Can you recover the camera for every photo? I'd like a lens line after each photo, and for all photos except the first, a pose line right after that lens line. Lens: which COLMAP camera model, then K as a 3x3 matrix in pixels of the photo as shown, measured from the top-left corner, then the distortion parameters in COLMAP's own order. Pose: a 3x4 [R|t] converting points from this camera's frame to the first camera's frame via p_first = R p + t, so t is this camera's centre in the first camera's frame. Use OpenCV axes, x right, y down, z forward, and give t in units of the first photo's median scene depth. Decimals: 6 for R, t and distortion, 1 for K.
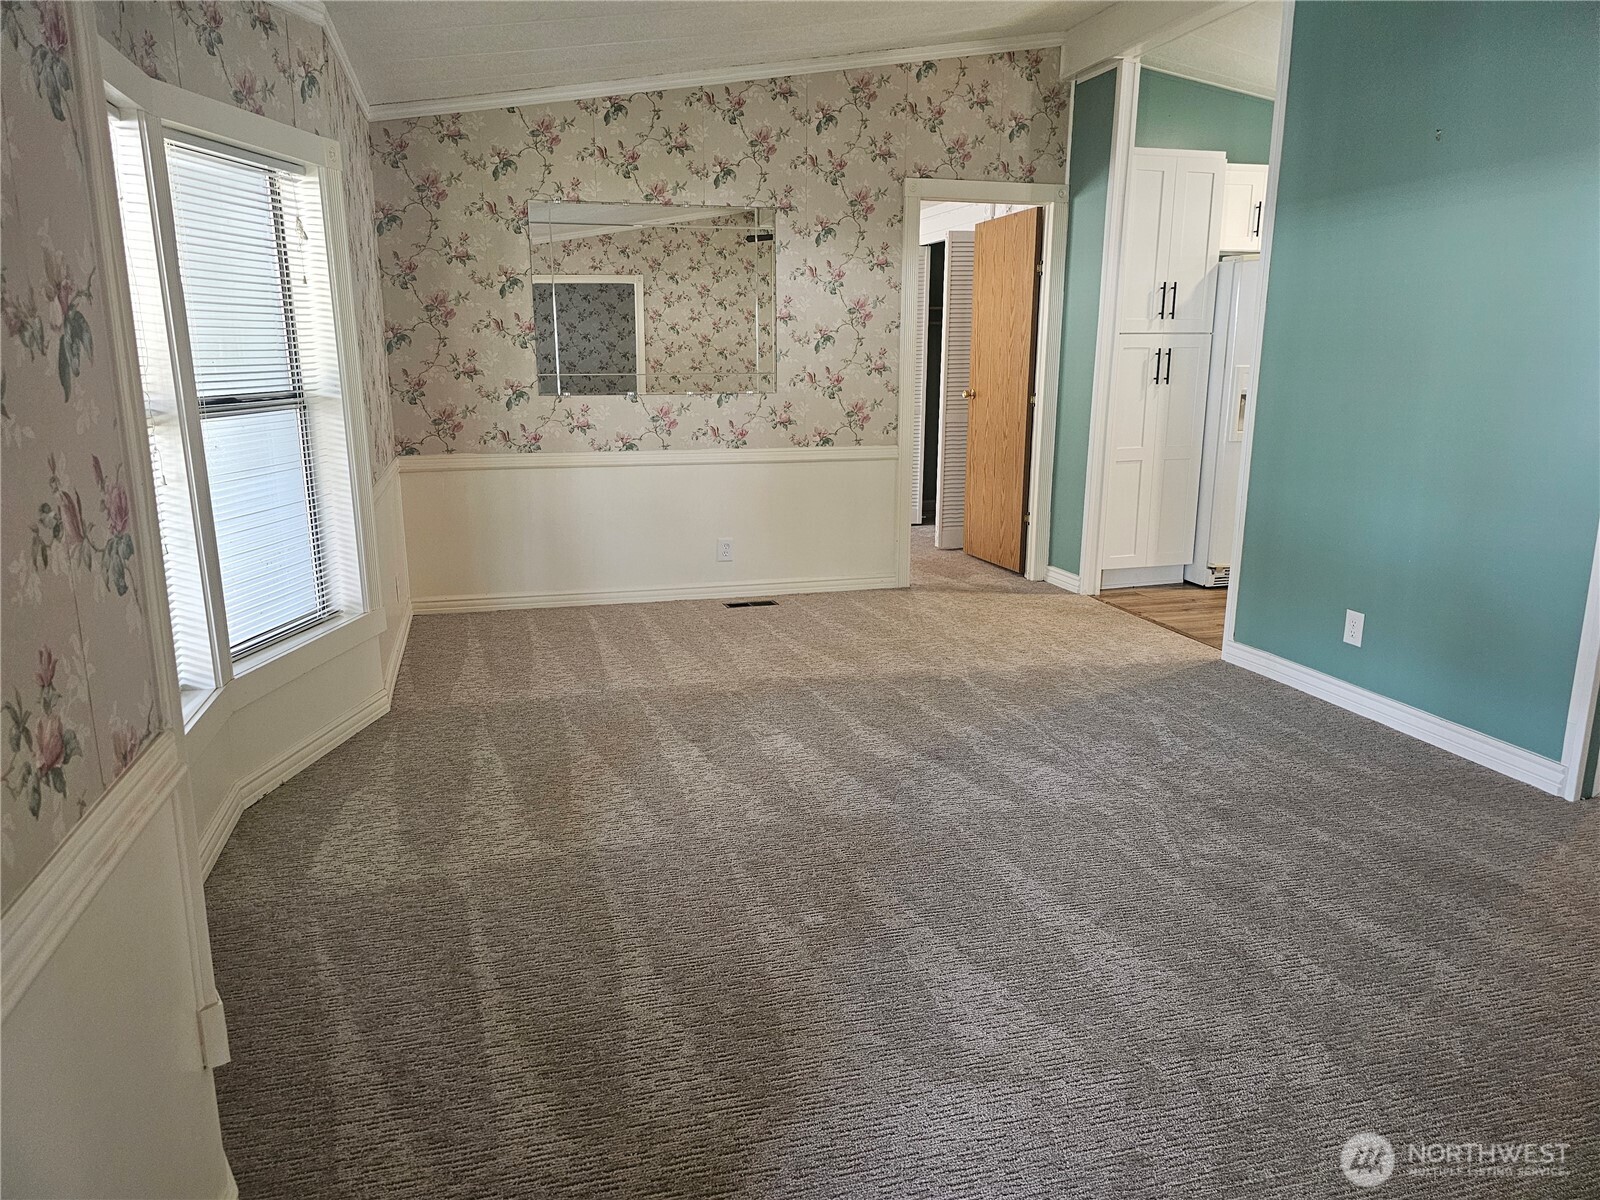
lens RADIAL K [[1070.2, 0, 776.9], [0, 1070.2, 591.6], [0, 0, 1]] dist [0.078229, -0.079377]
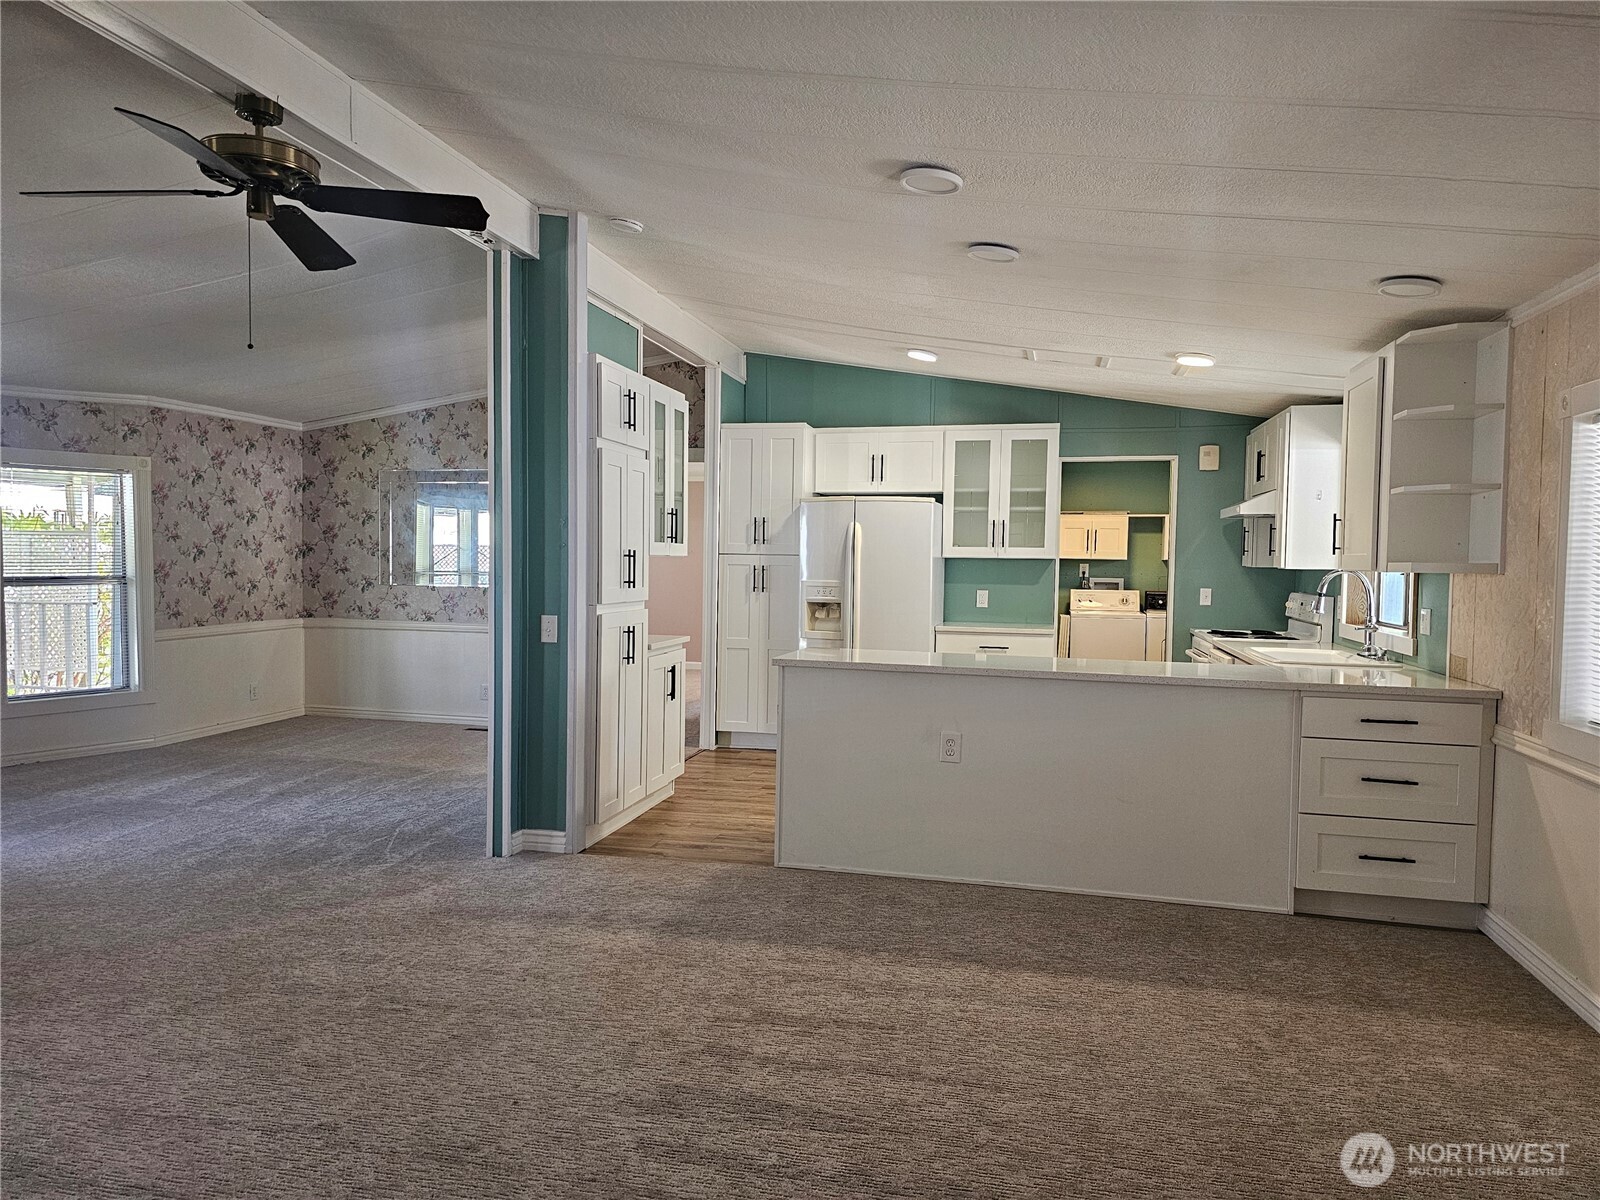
lens RADIAL K [[1070.2, 0, 780.5], [0, 1070.2, 610.5], [0, 0, 1]] dist [0.078229, -0.079377]
pose [[0.877596, 0.041091, -0.477637, 1.022812], [-0.120271, 0.983328, -0.136387, 0.003749], [0.464070, 0.177139, 0.867906, -0.110023]]
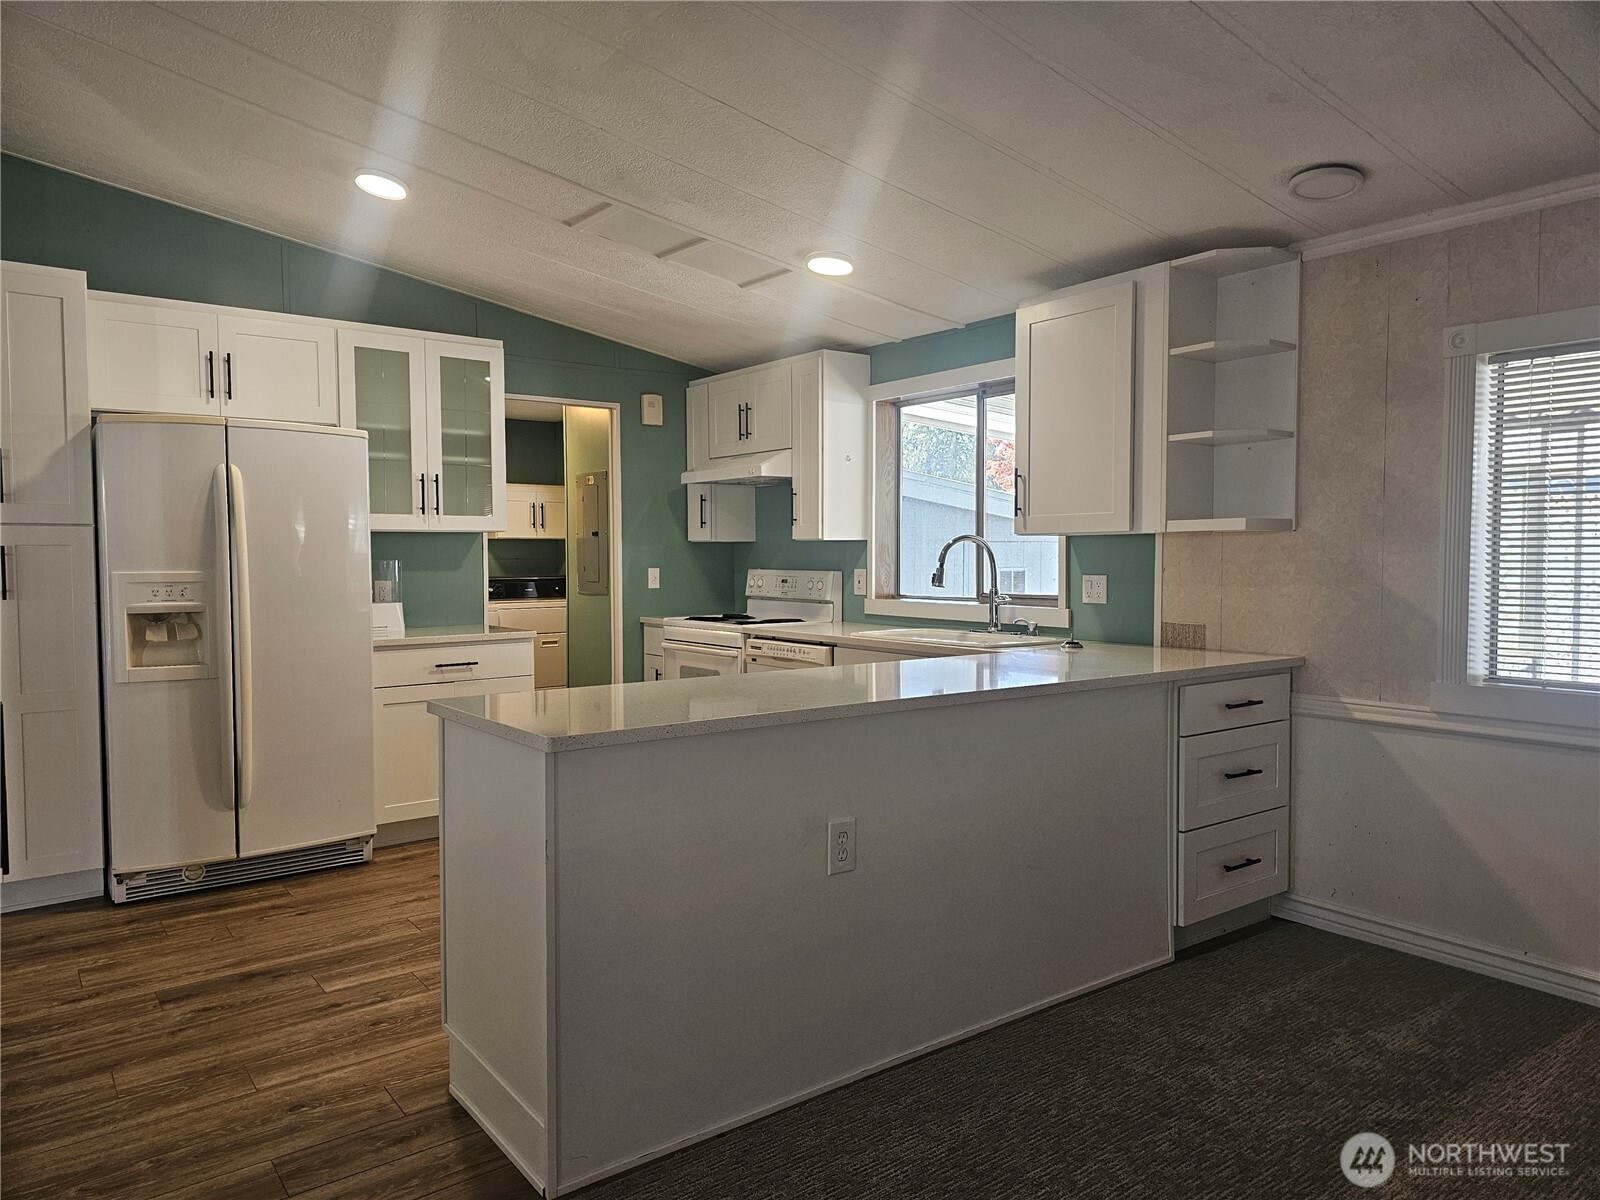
lens RADIAL K [[1070.2, 0, 775.6], [0, 1070.2, 602.9], [0, 0, 1]] dist [0.078229, -0.079377]
pose [[0.930277, -0.017742, 0.366429, 0.565712], [0.079321, 0.984930, -0.153688, -0.053671], [-0.358181, 0.172038, 0.917665, 0.237524]]
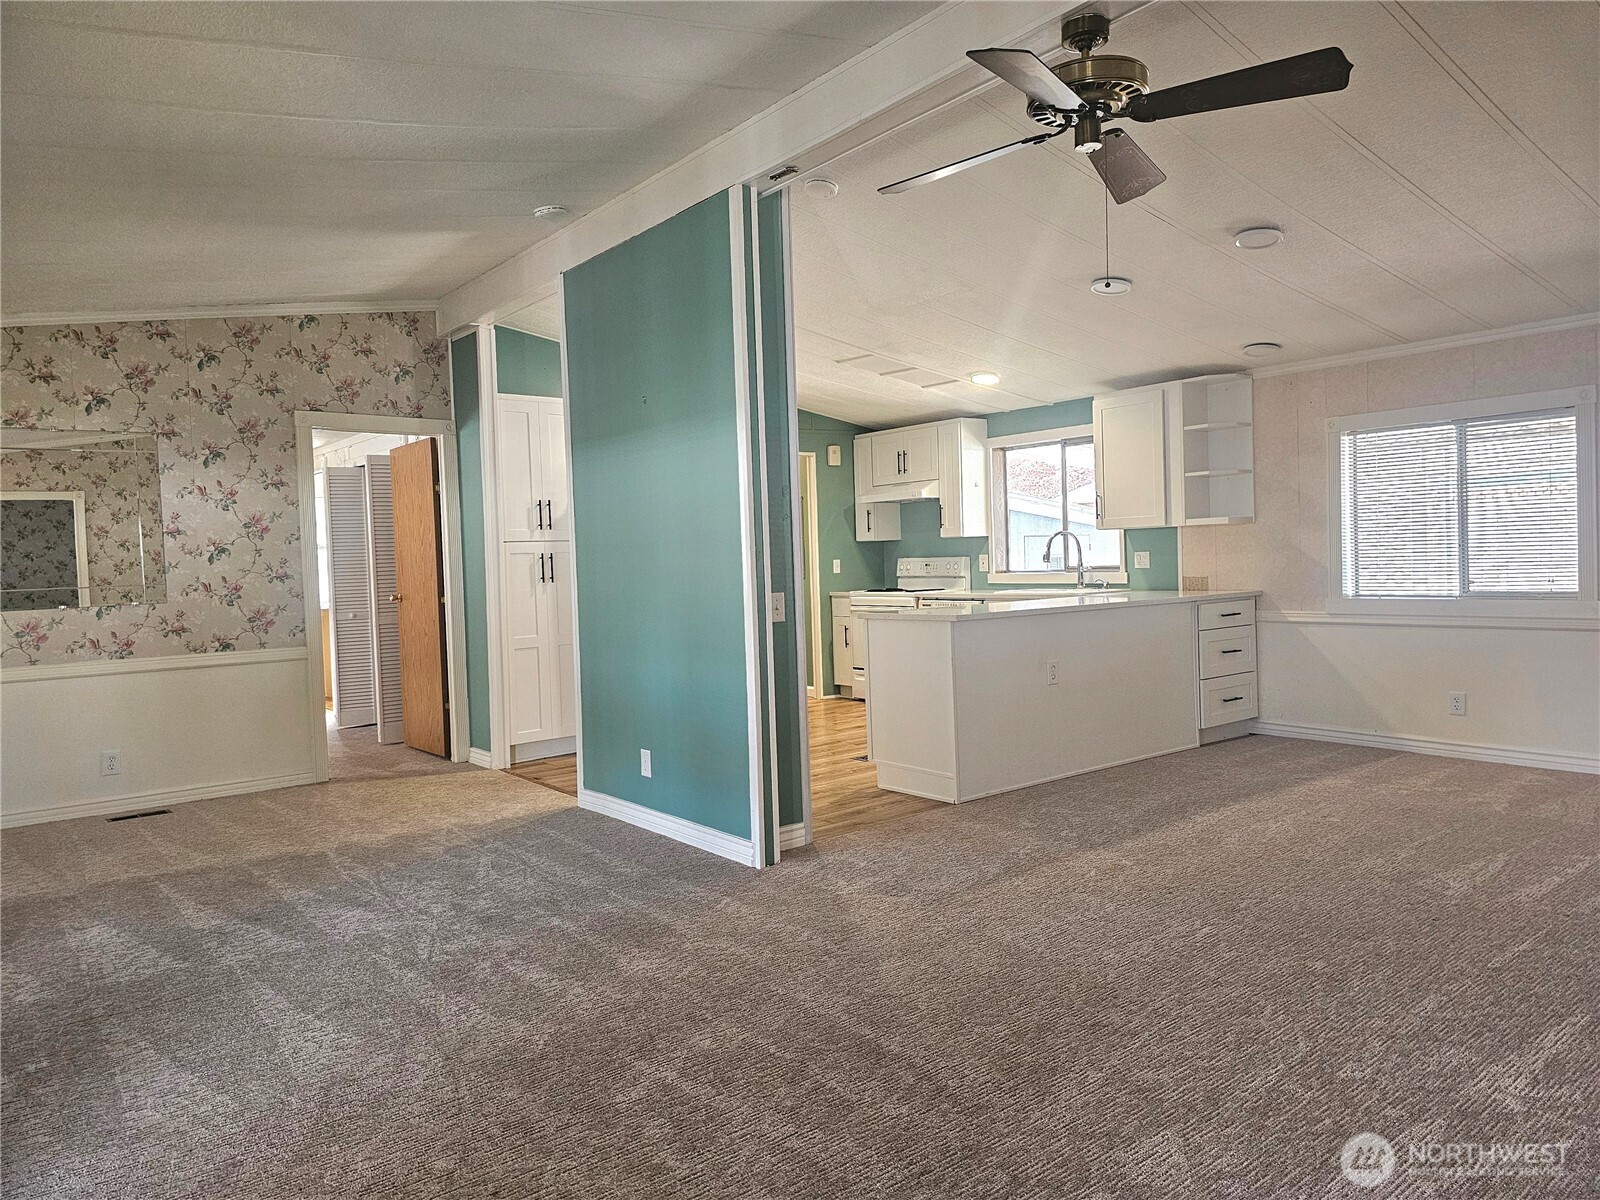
lens RADIAL K [[1070.2, 0, 785.1], [0, 1070.2, 590.7], [0, 0, 1]] dist [0.078229, -0.079377]
pose [[0.919391, -0.040746, 0.391228, 0.137305], [0.114294, 0.979380, -0.166590, 0.044106], [-0.376373, 0.197876, 0.905090, -0.166161]]
